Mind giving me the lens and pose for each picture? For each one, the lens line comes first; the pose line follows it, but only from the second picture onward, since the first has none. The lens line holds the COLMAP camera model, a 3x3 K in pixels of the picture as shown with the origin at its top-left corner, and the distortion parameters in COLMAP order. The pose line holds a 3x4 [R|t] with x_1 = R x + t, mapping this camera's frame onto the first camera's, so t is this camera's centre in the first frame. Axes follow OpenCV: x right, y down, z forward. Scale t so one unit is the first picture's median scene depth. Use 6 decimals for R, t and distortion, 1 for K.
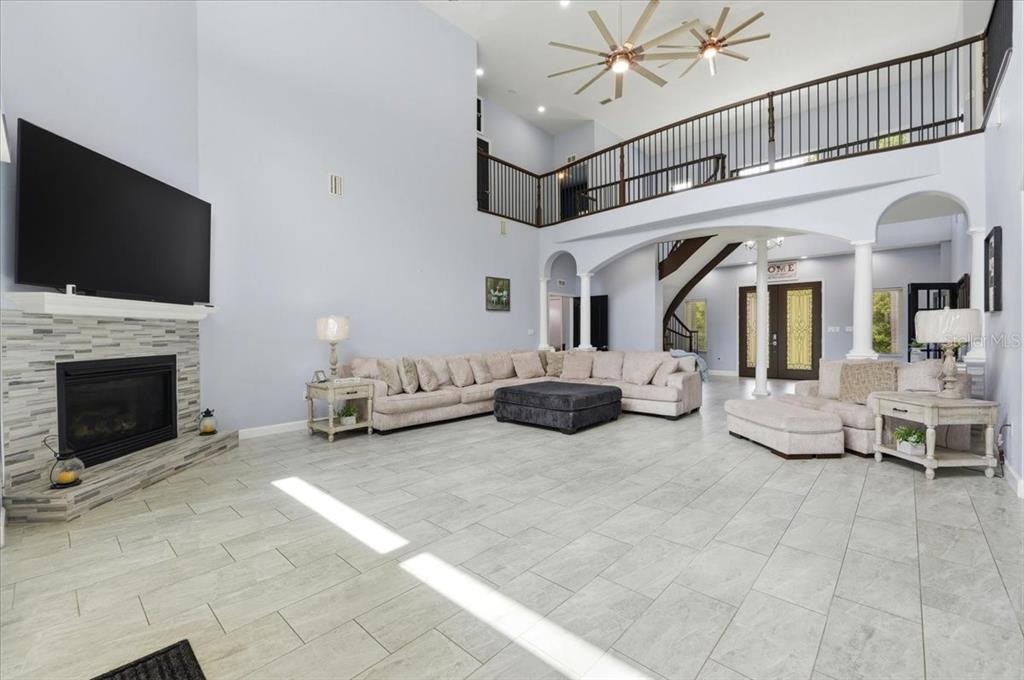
lens RADIAL K [[425.8, 0, 502.1], [0, 425.8, 337.3], [0, 0, 1]] dist [-0.002570, -0.000023]
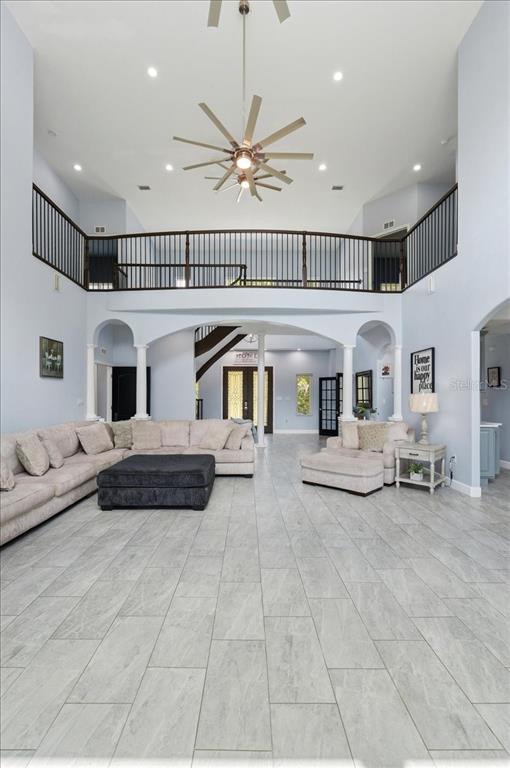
lens RADIAL K [[350.9, 0, 248.0], [0, 350.9, 392.2], [0, 0, 1]] dist [0.010276, -0.002416]
pose [[0.728846, 0.016193, 0.684486, -0.357847], [0.001642, 0.999676, -0.025398, -0.024489], [-0.684675, 0.019636, 0.728584, 0.372415]]
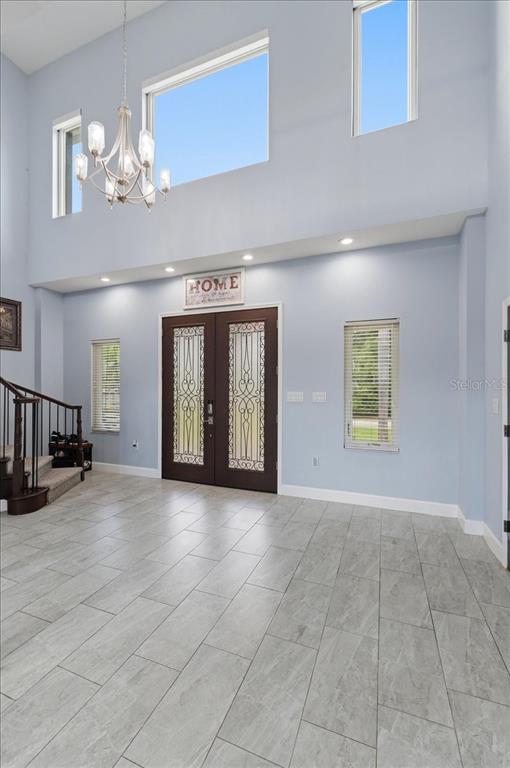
lens RADIAL K [[319.3, 0, 258.8], [0, 319.3, 387.8], [0, 0, 1]] dist [-0.002570, -0.000023]
pose [[0.930191, 0.010768, 0.366917, 1.341211], [-0.007628, 0.999921, -0.010007, -0.059977], [-0.366996, 0.006509, 0.930200, 1.460402]]
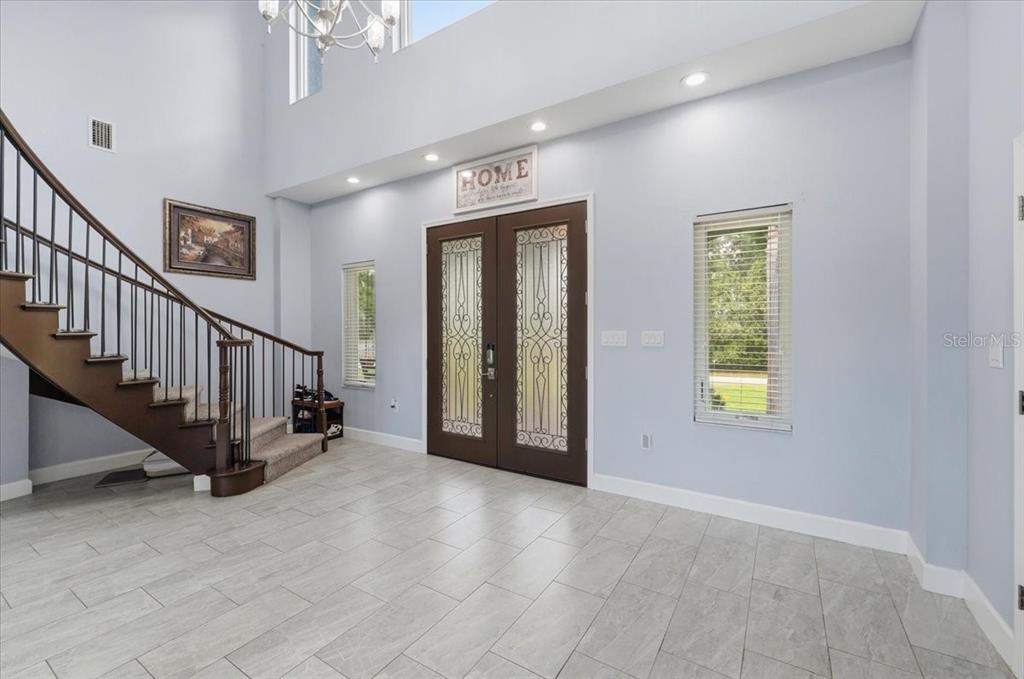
lens RADIAL K [[425.8, 0, 510.8], [0, 425.8, 332.5], [0, 0, 1]] dist [-0.002570, -0.000023]
pose [[0.983219, 0.004475, 0.182373, 1.443334], [-0.003998, 0.999988, -0.002986, -0.051762], [-0.182384, 0.002206, 0.983225, 1.538059]]
